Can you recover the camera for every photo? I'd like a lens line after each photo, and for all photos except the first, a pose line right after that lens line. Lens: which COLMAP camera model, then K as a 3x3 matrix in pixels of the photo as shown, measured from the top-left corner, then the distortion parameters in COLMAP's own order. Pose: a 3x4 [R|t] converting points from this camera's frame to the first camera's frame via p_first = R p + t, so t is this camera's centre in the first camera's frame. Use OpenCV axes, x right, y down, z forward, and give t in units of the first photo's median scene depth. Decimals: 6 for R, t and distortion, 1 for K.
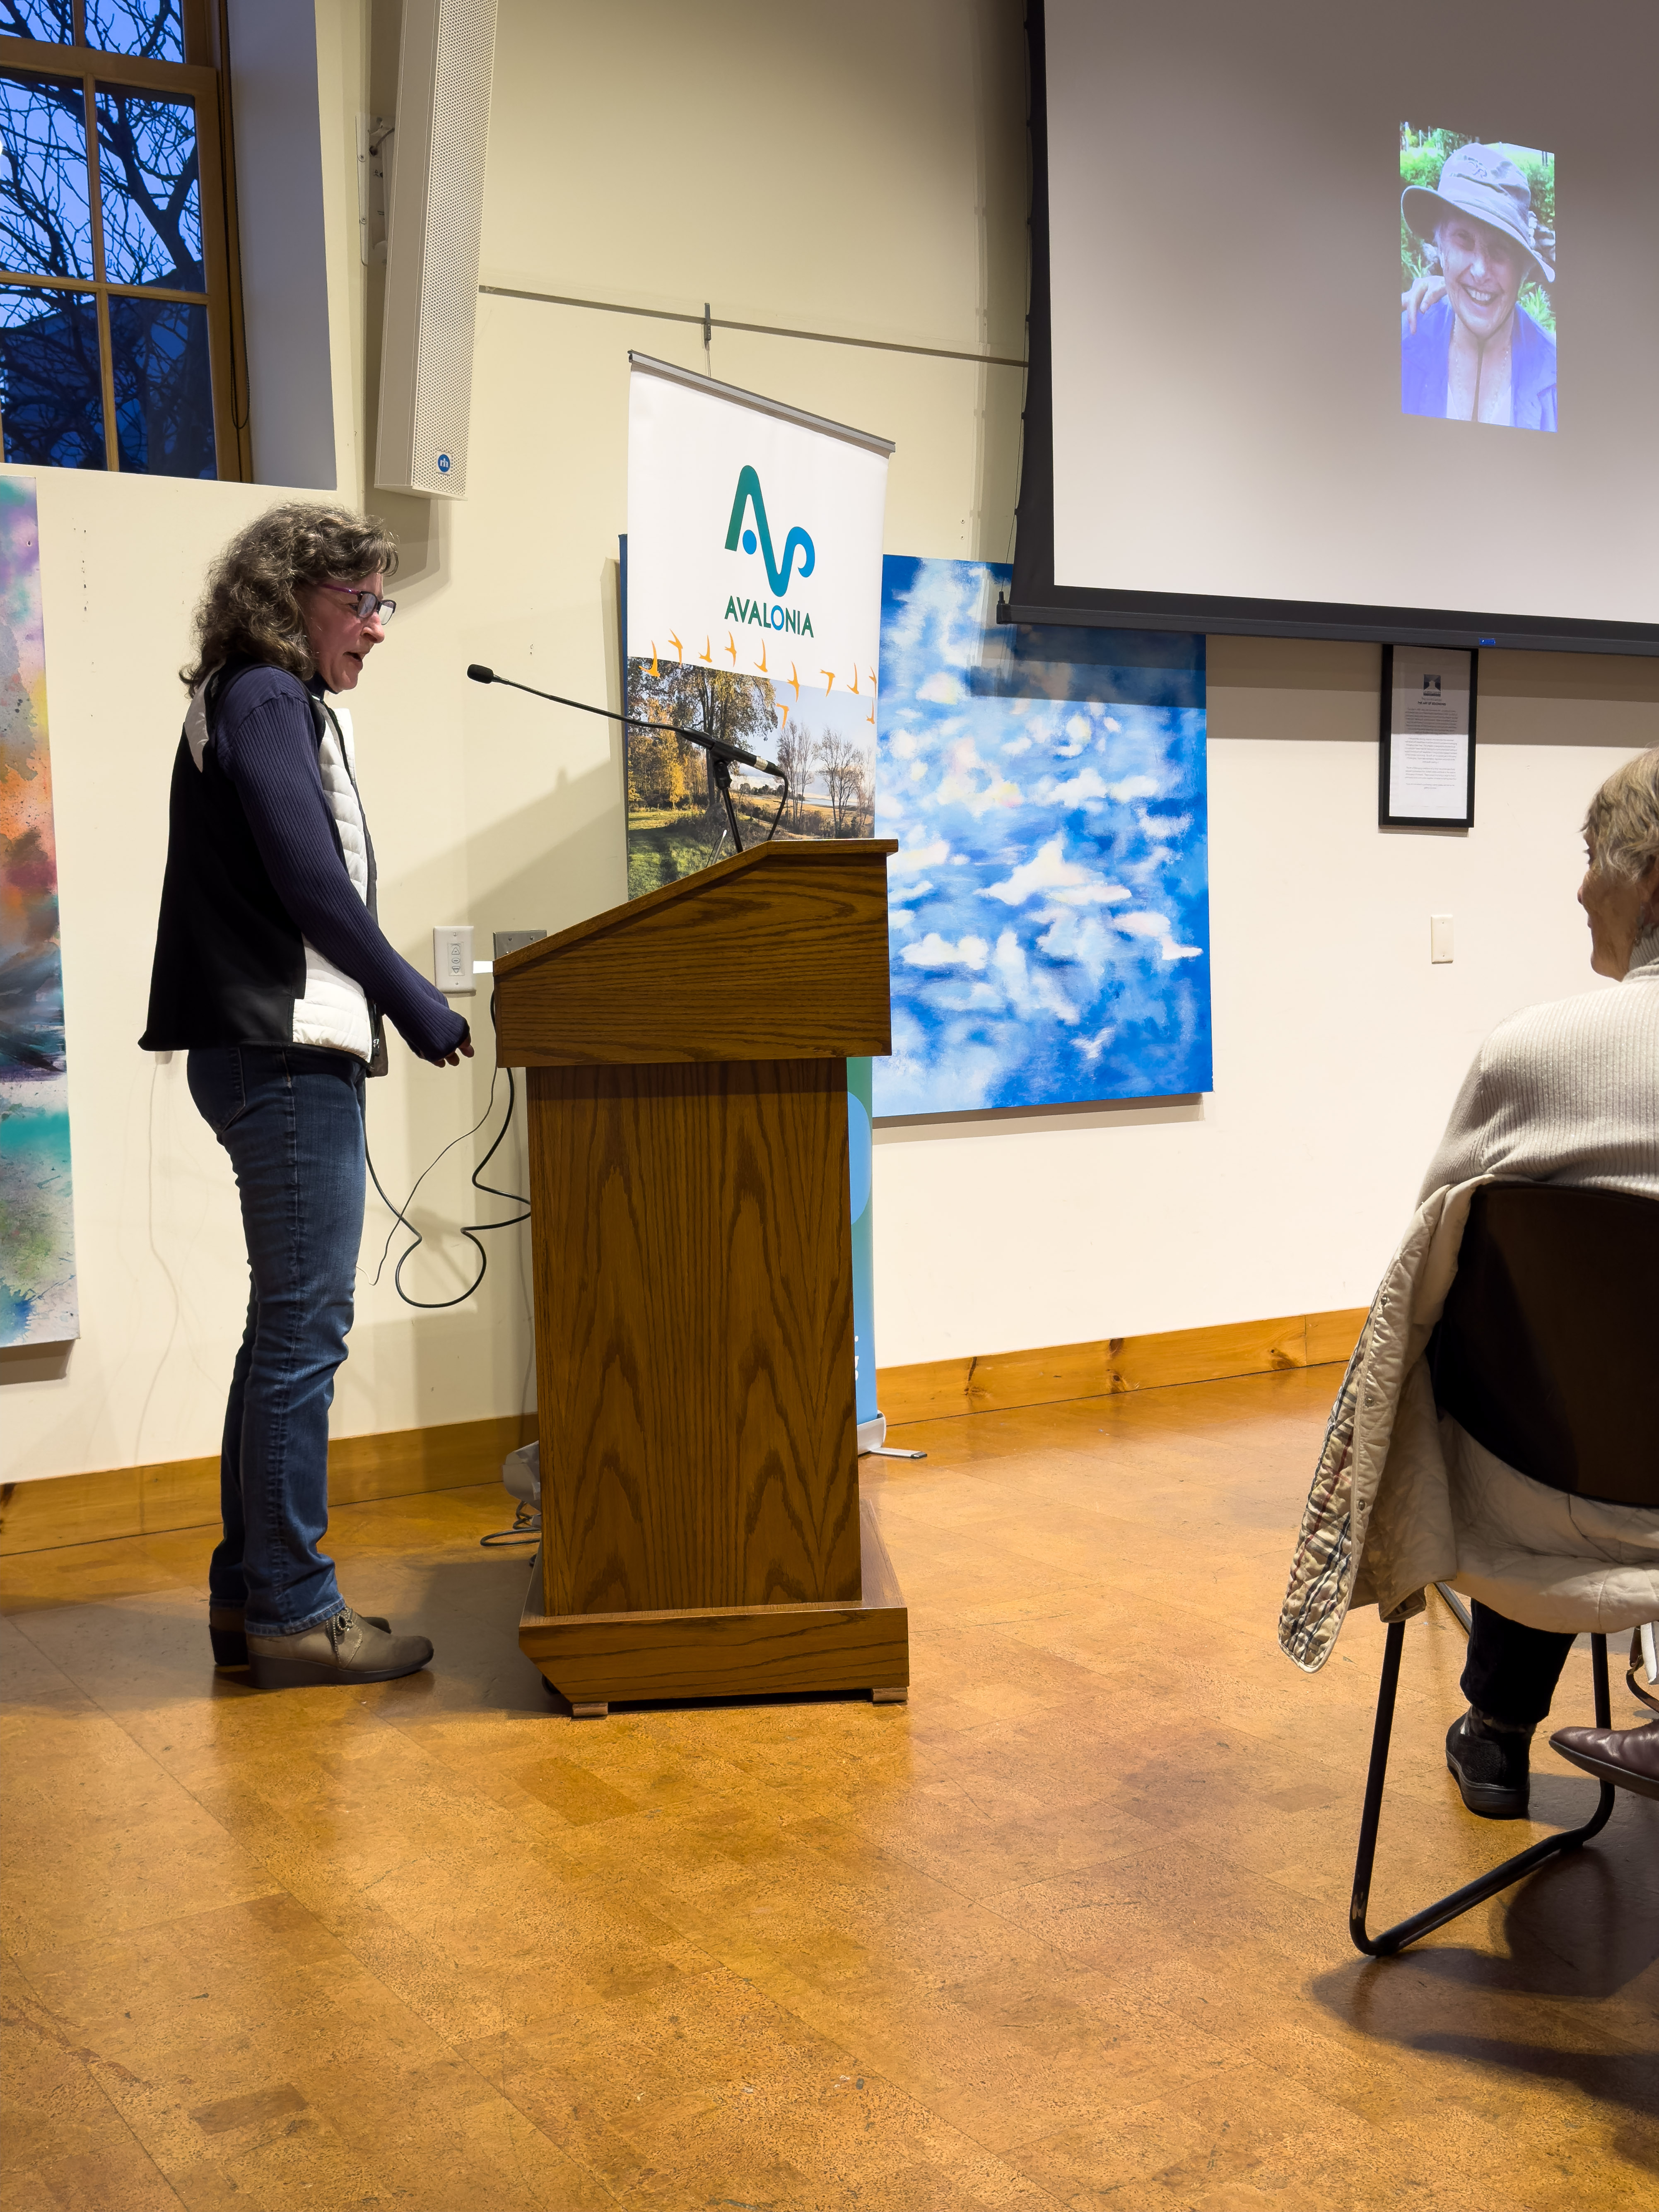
lens RADIAL K [[2334.0, 0, 831.4], [0, 2334.0, 1110.4], [0, 0, 1]] dist [0.121423, 0.000000]
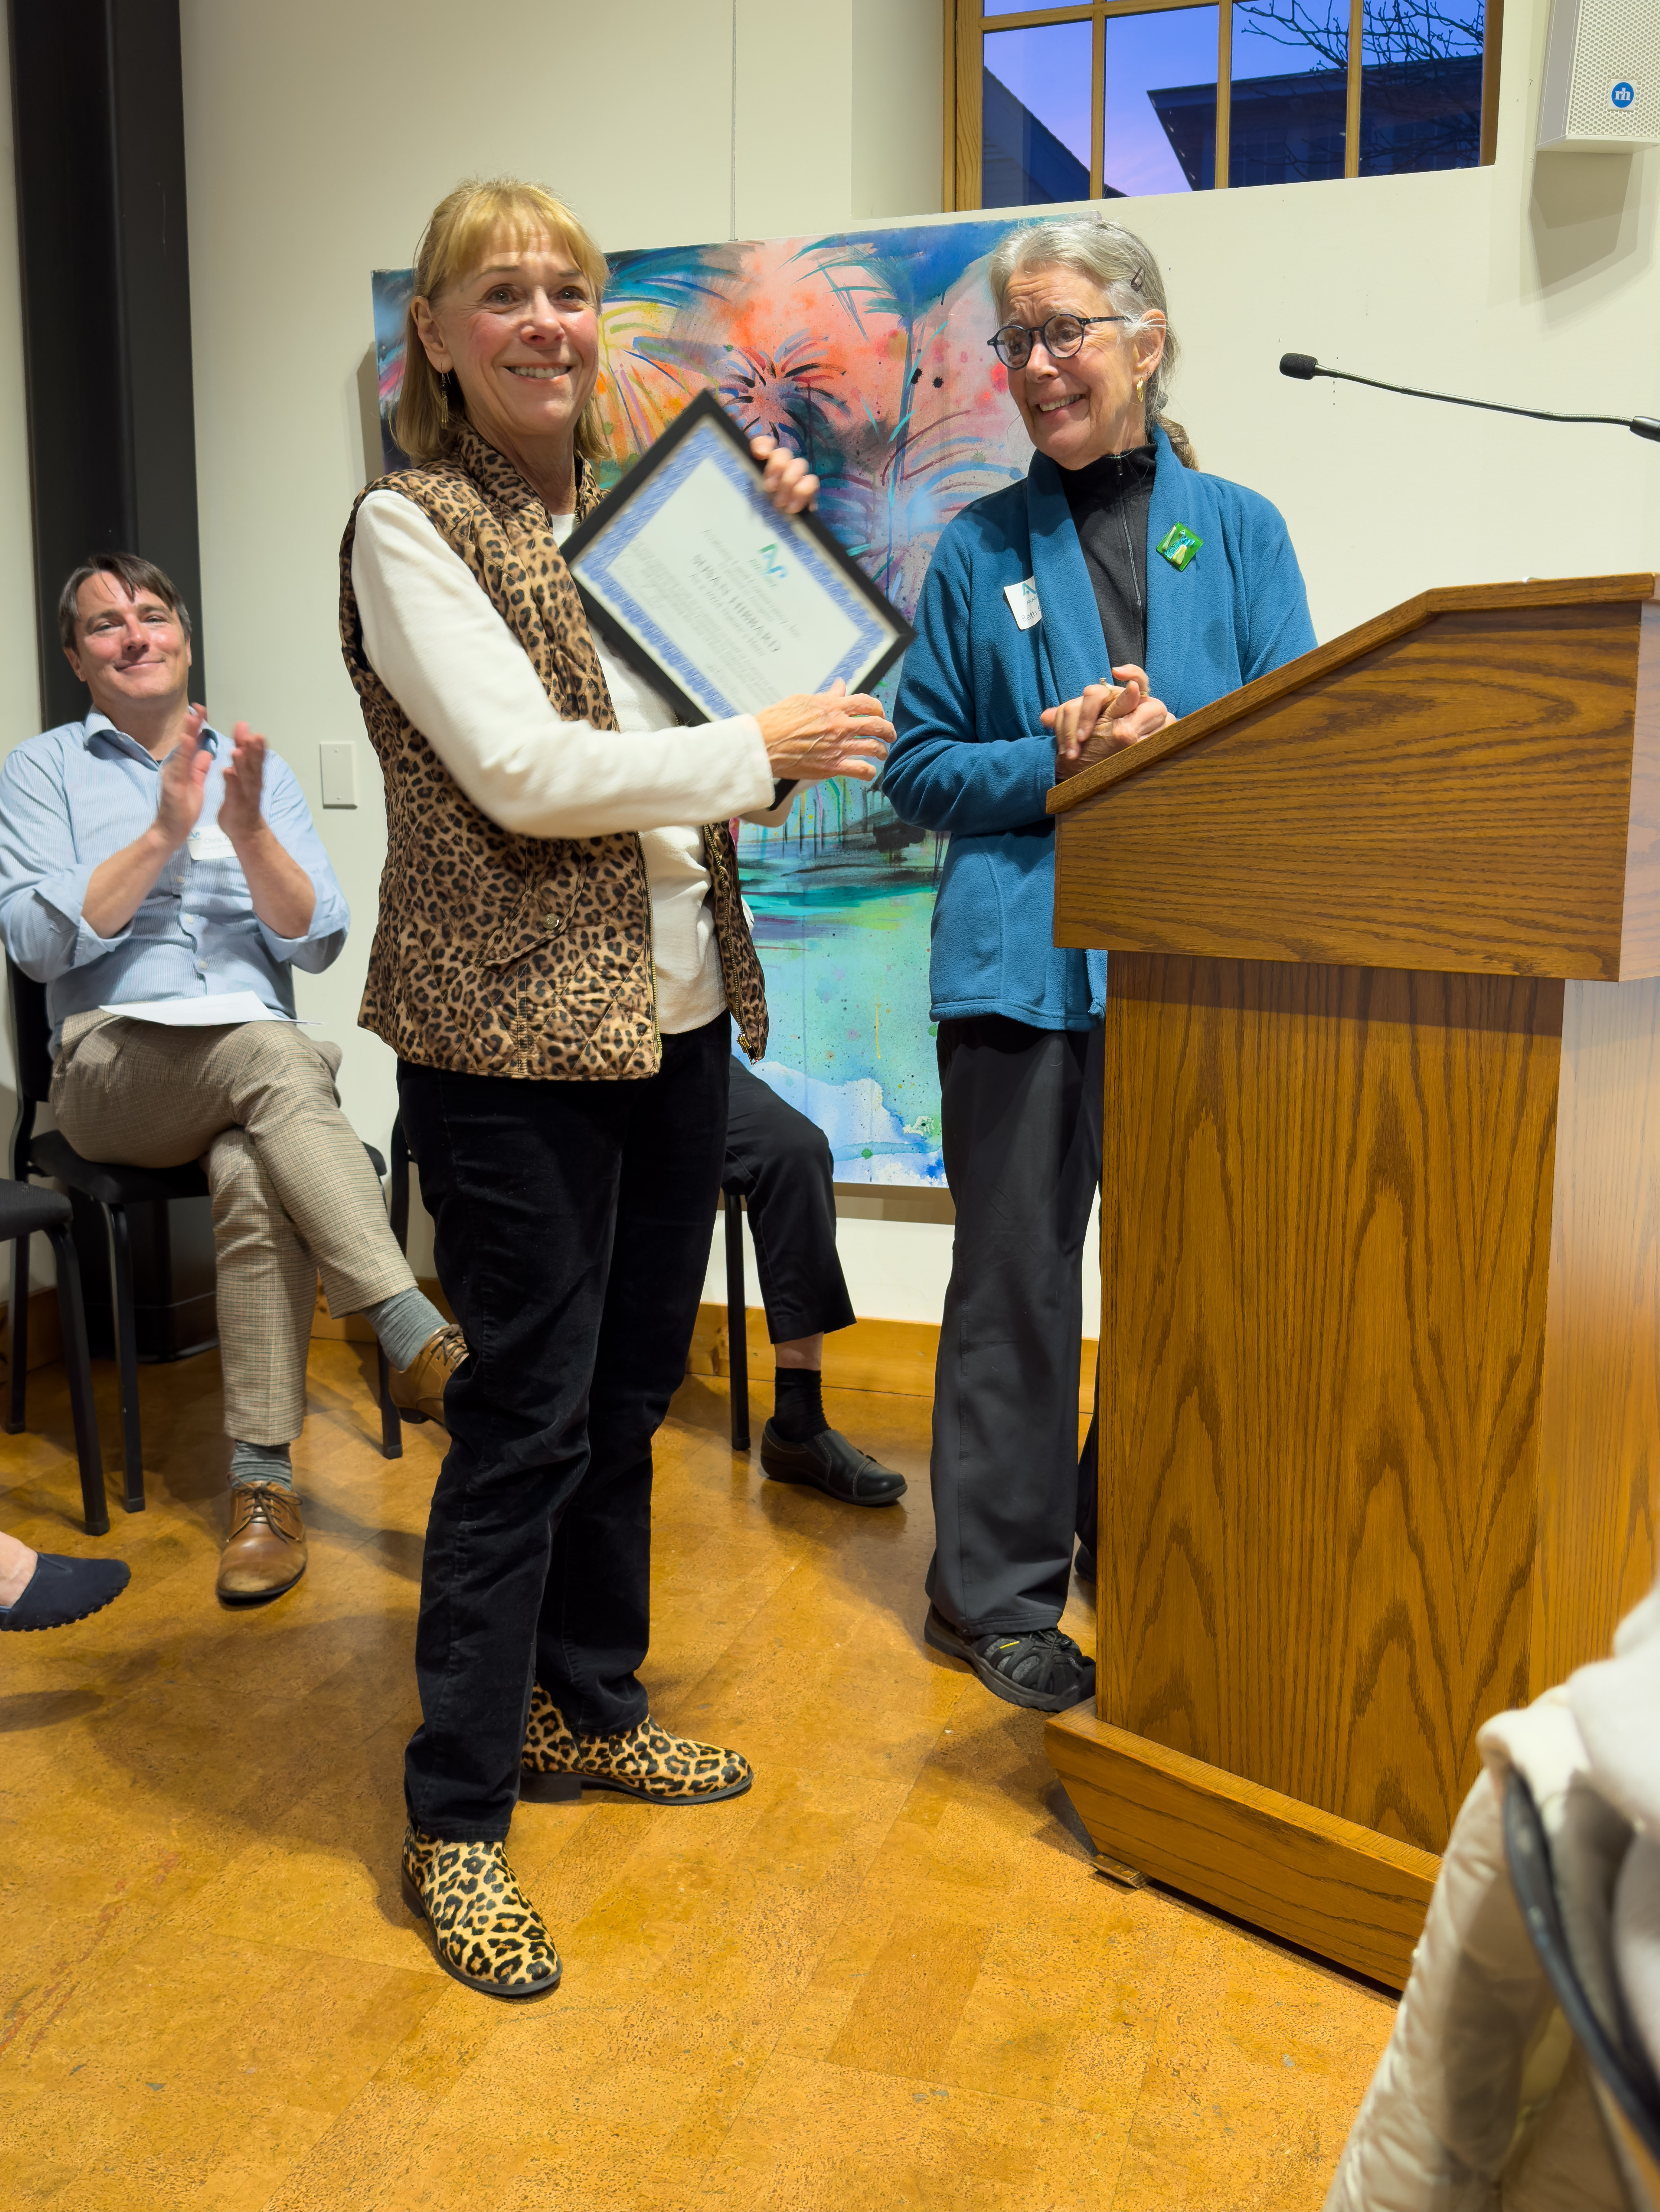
lens RADIAL K [[2024.9, 0, 834.9], [0, 2024.9, 1105.7], [0, 0, 1]] dist [0.068403, 0.000000]
pose [[0.656730, 0.142423, -0.740555, 0.205824], [-0.069750, 0.989267, 0.128400, -0.034008], [0.750893, -0.032671, 0.659615, 0.427770]]
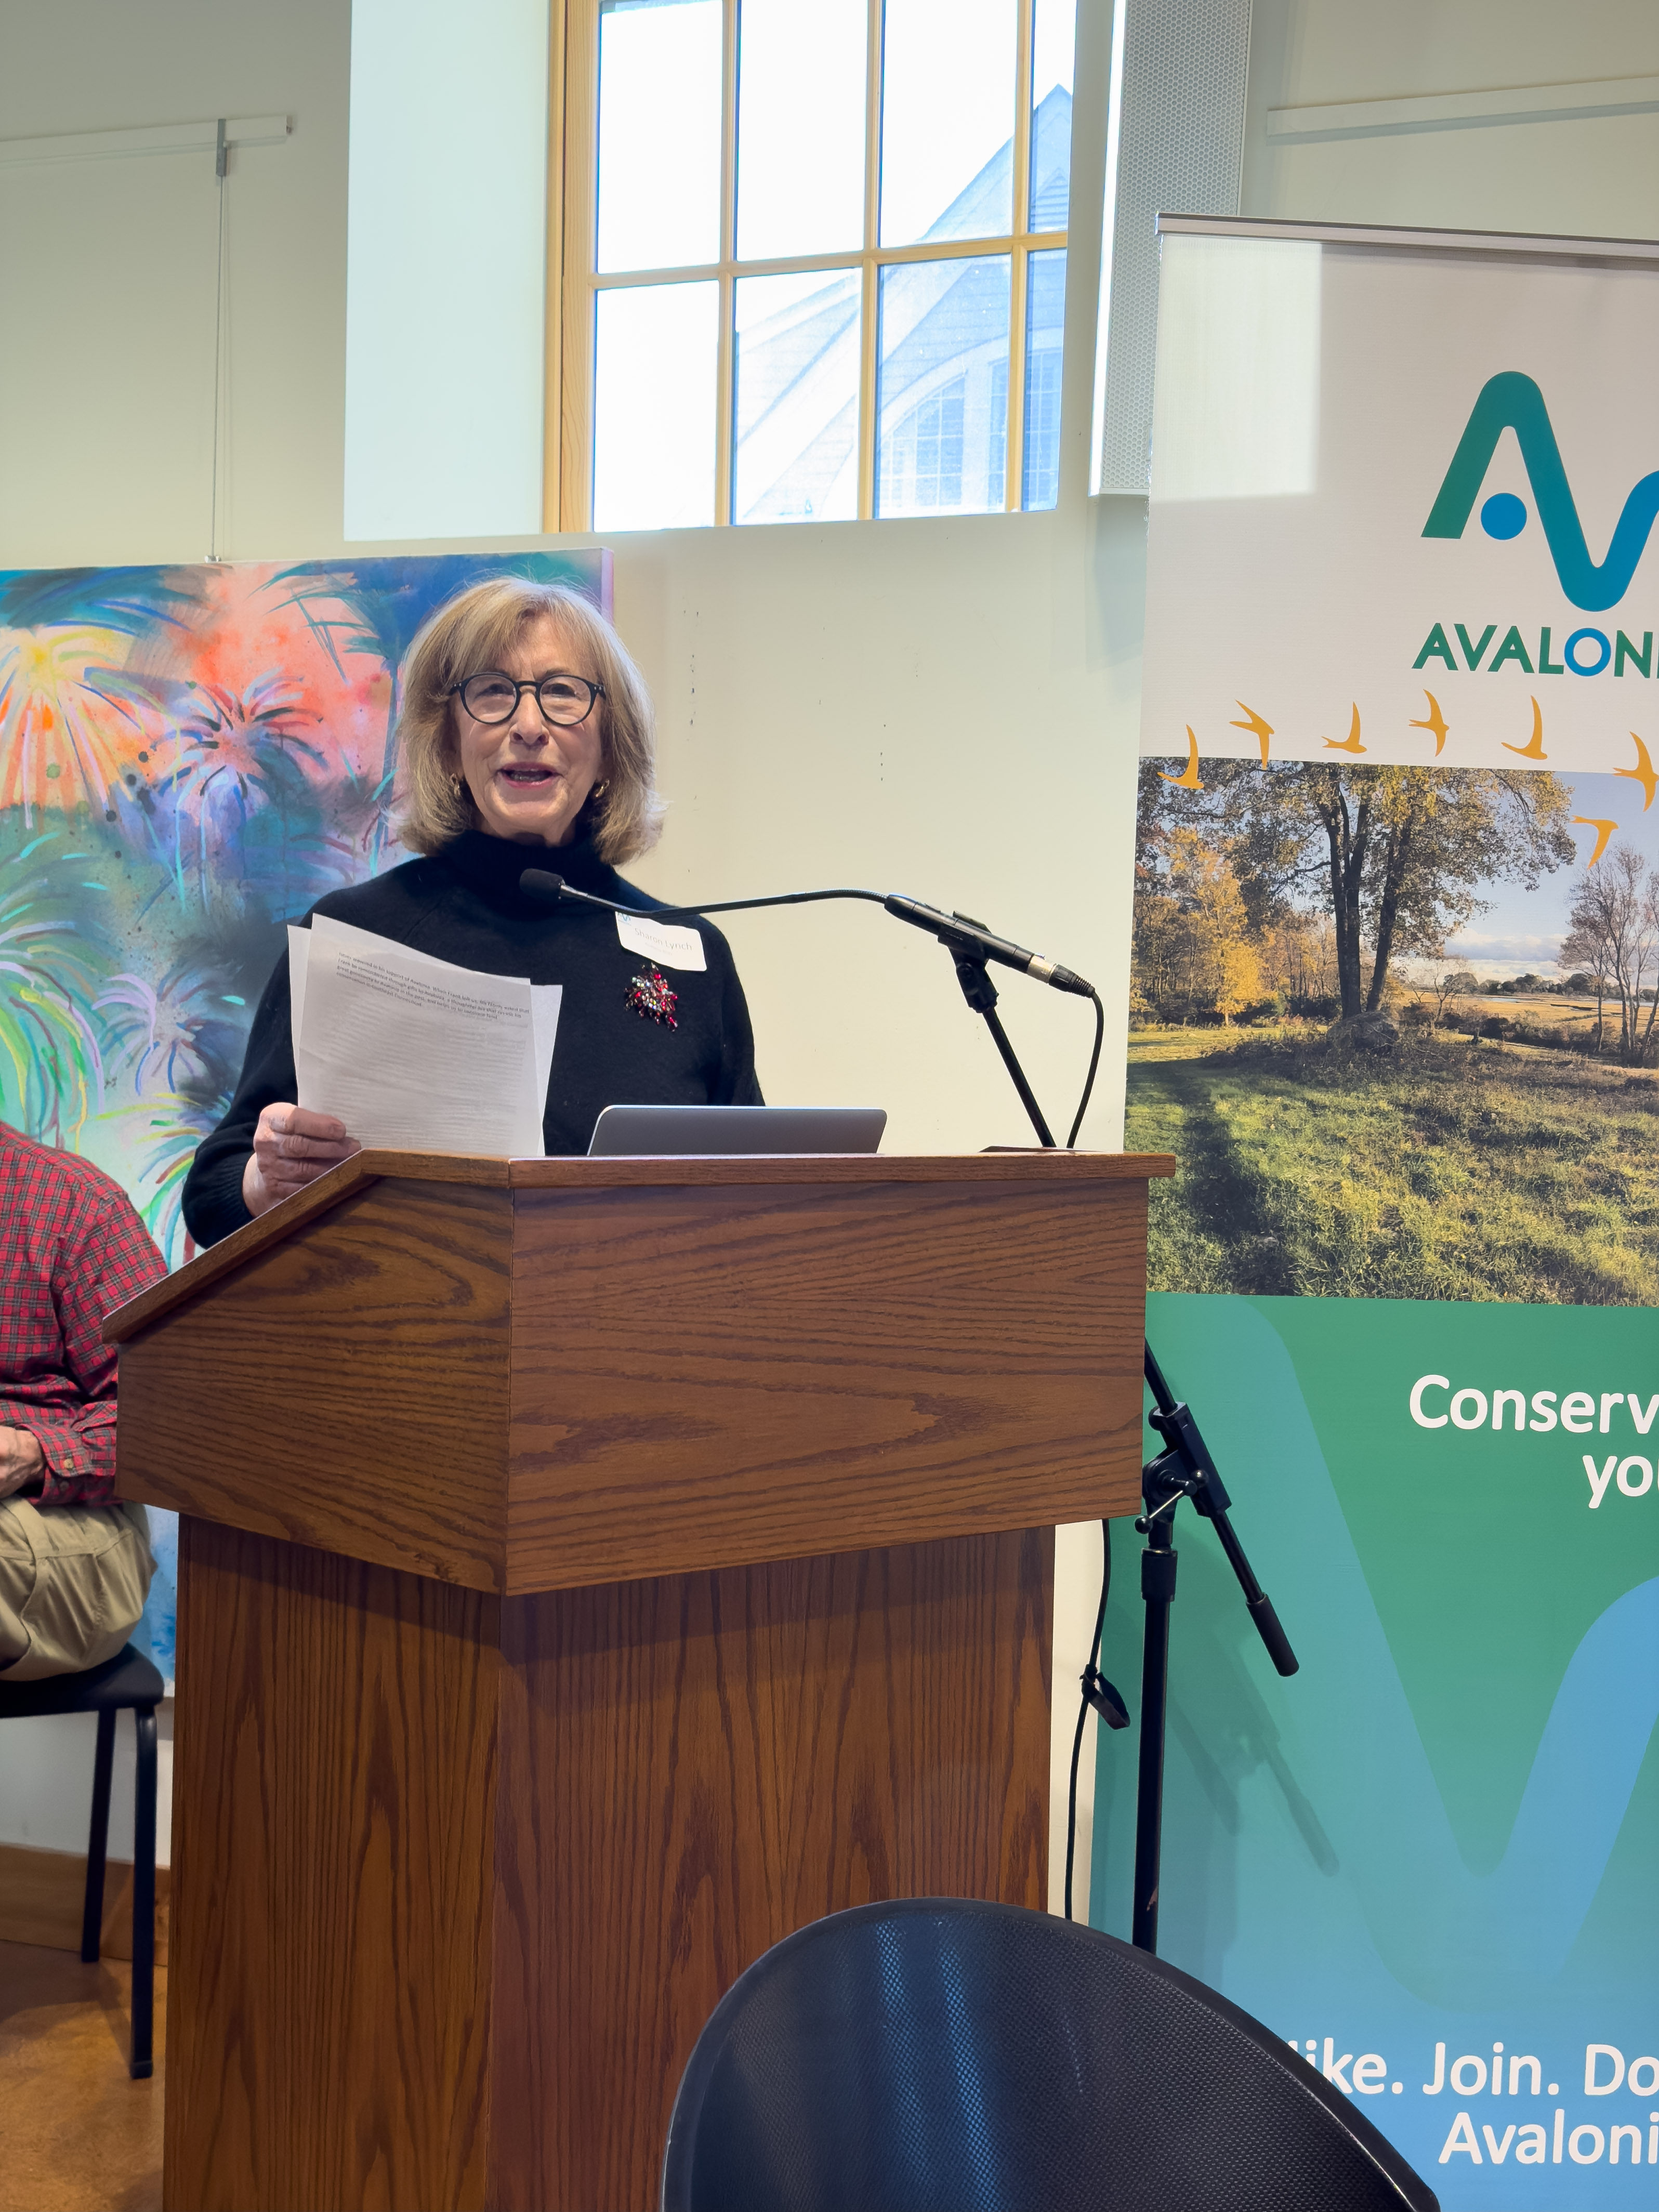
lens RADIAL K [[2873.8, 0, 823.9], [0, 2873.8, 1159.8], [0, 0, 1]] dist [0.126605, 0.000000]
pose [[0.610398, 0.069234, -0.789063, 0.420560], [-0.092959, 0.995550, 0.015441, -0.101923], [0.786621, 0.063925, 0.614118, 0.527494]]
